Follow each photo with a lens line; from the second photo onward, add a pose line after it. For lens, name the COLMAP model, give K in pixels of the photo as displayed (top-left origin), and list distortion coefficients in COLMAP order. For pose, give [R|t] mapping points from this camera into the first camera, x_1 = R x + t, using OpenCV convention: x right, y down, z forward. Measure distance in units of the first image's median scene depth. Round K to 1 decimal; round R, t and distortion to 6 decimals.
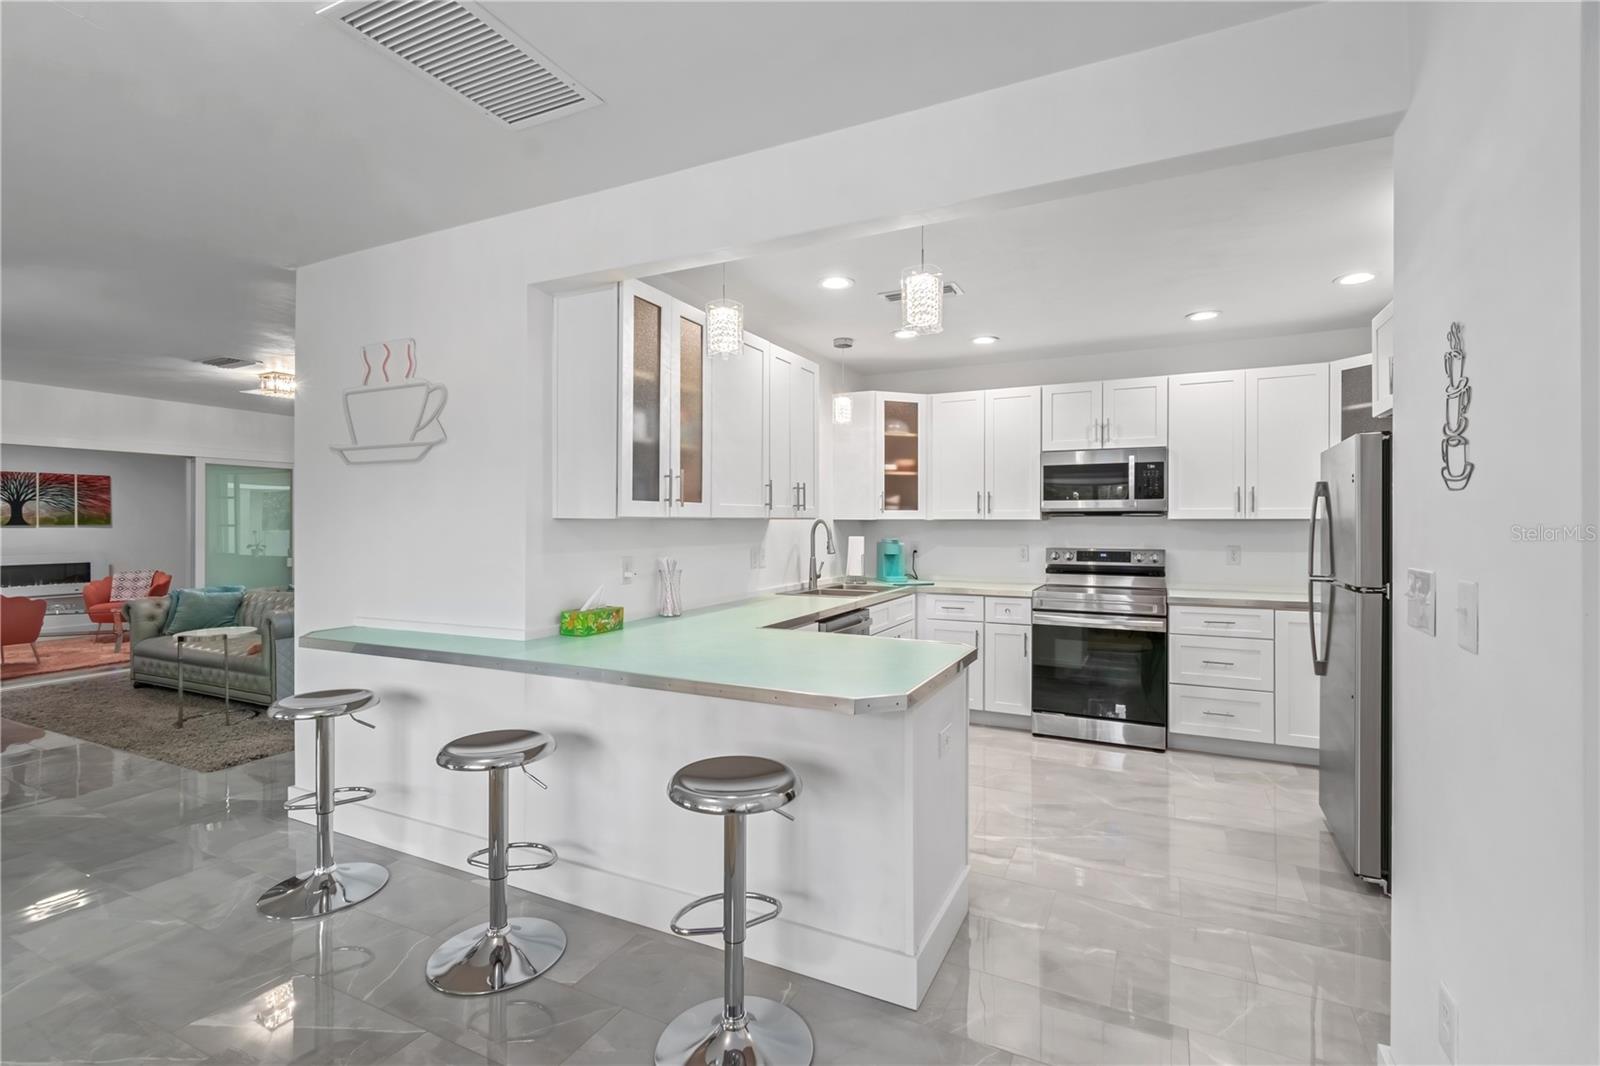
lens RADIAL K [[736.6, 0, 807.2], [0, 736.6, 517.9], [0, 0, 1]] dist [0.001666, 0.000144]
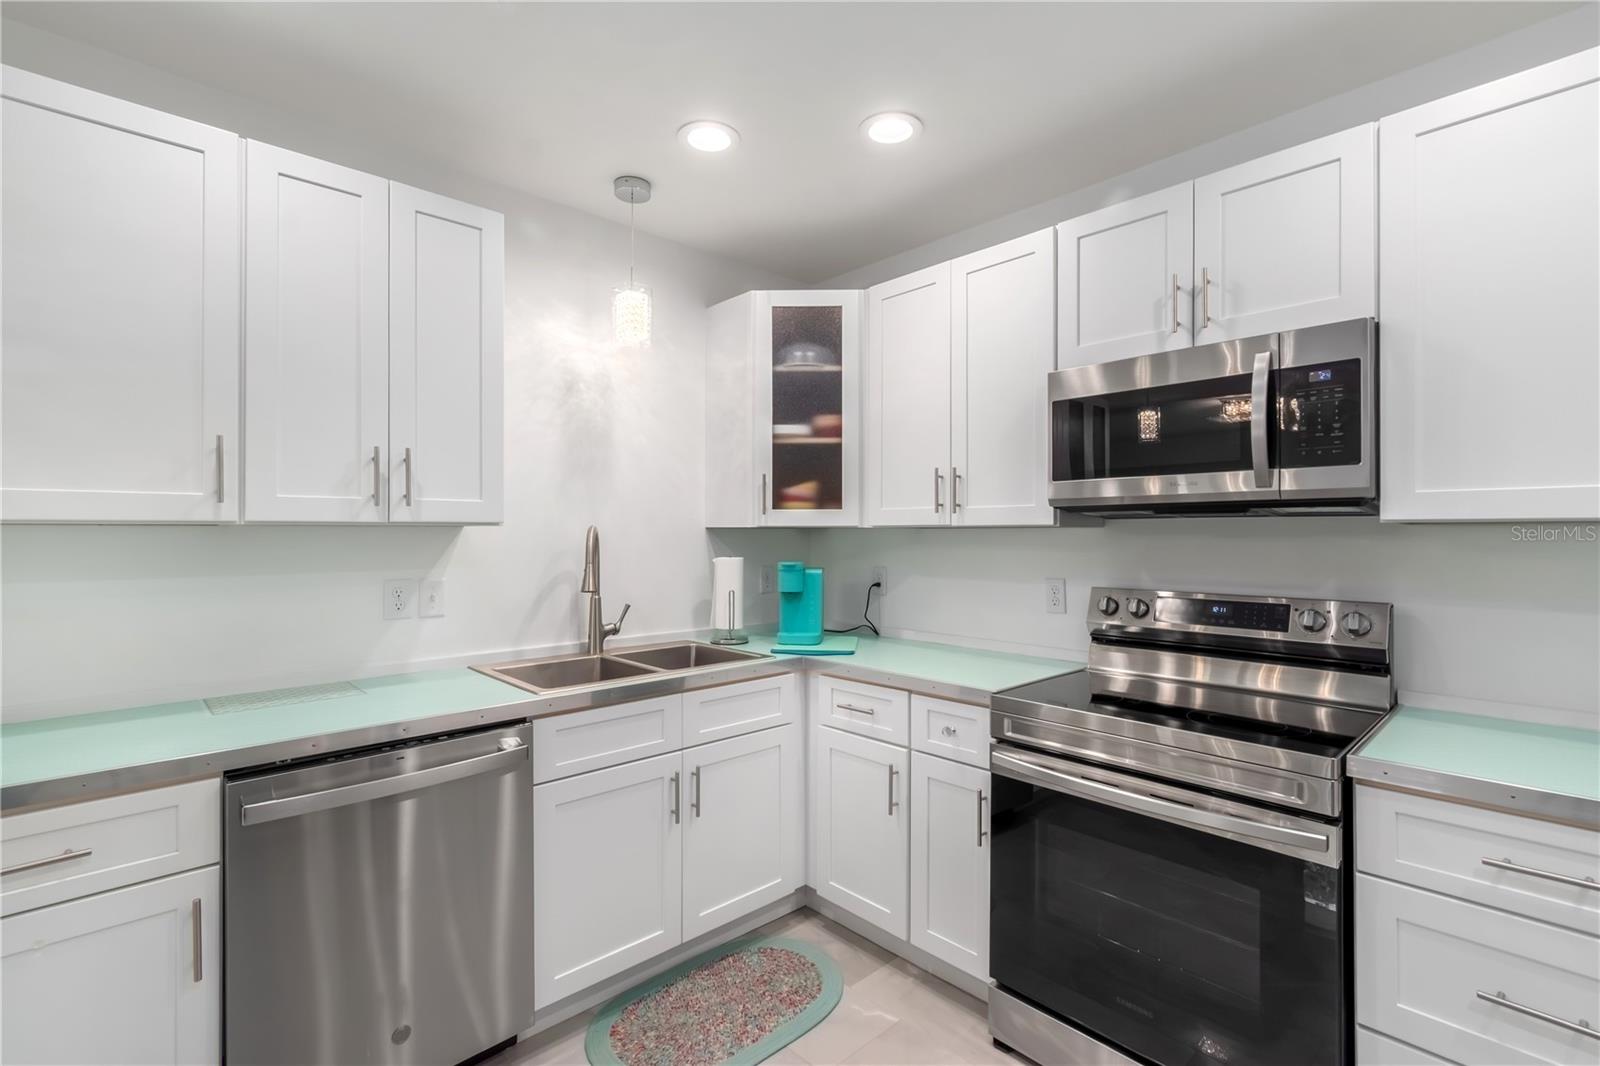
lens RADIAL K [[729.2, 0, 801.6], [0, 729.2, 529.3], [0, 0, 1]] dist [0.002033, 0.000685]
pose [[0.935639, -0.004021, -0.352936, 0.321281], [0.003801, 0.999992, -0.001314, 0.004850], [0.352938, -0.000112, 0.935647, 0.520228]]
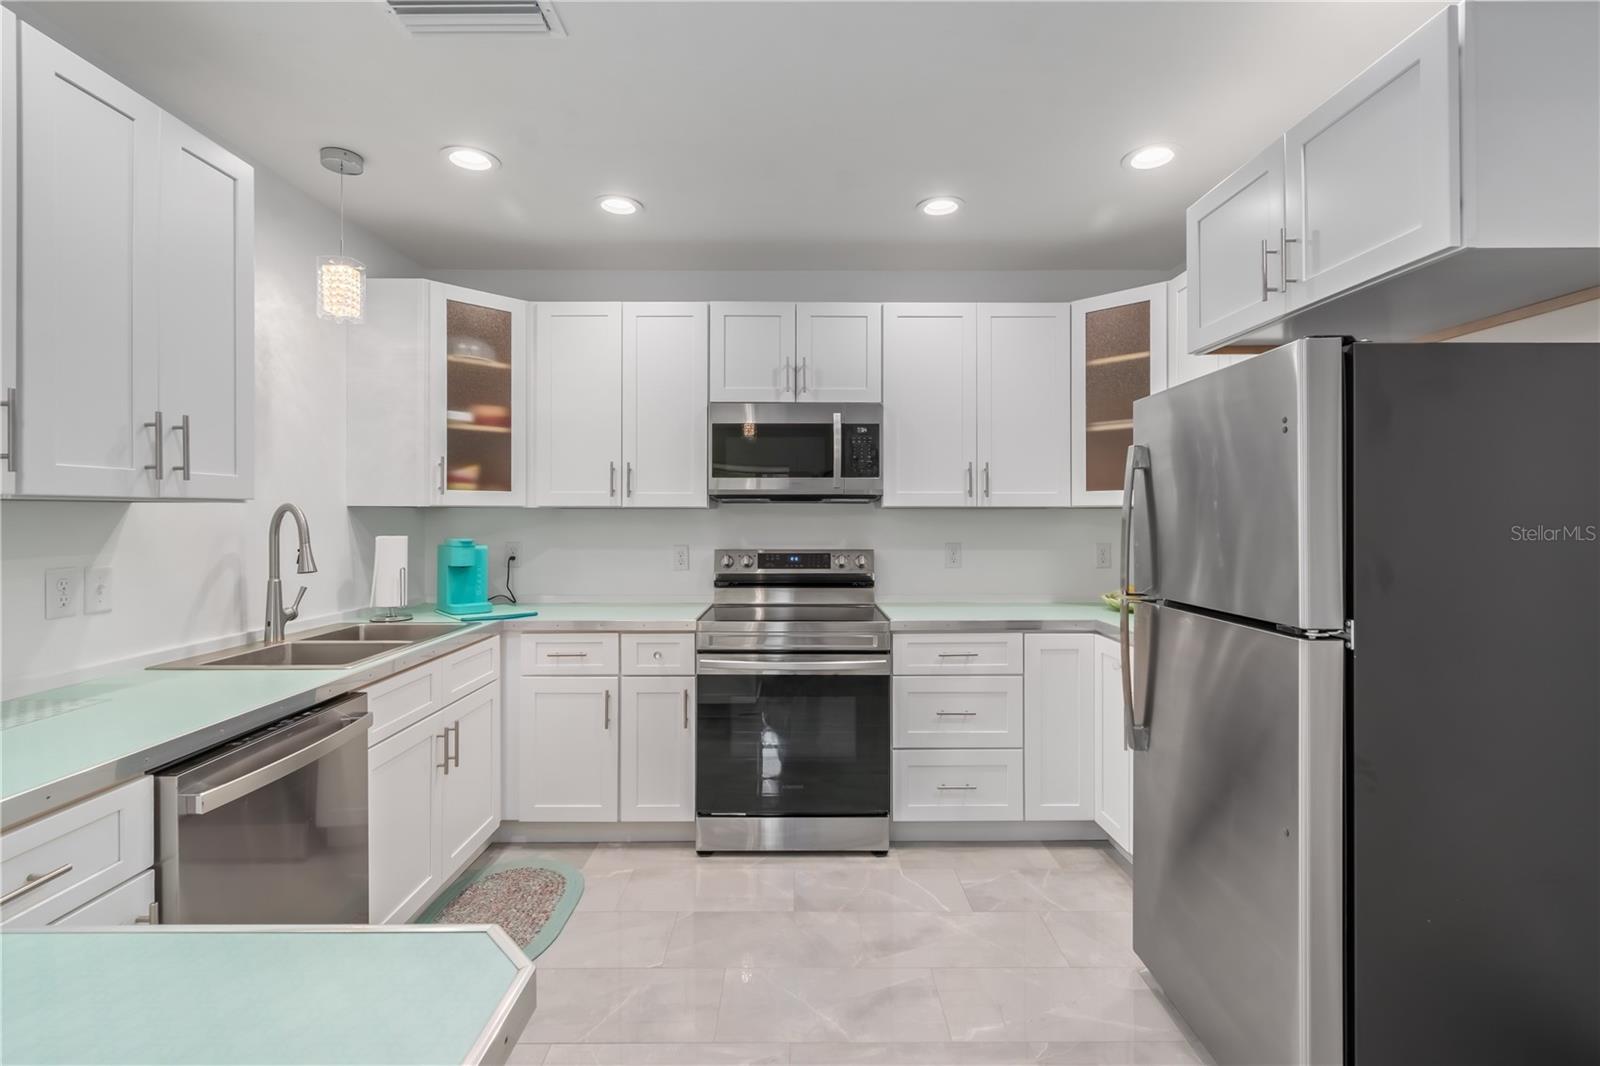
lens RADIAL K [[736.6, 0, 807.2], [0, 736.6, 517.9], [0, 0, 1]] dist [0.001666, 0.000144]
pose [[0.895574, -0.002490, 0.444907, 0.103176], [-0.002111, 0.999949, 0.009845, 0.005173], [-0.444909, -0.009756, 0.895523, 0.367486]]
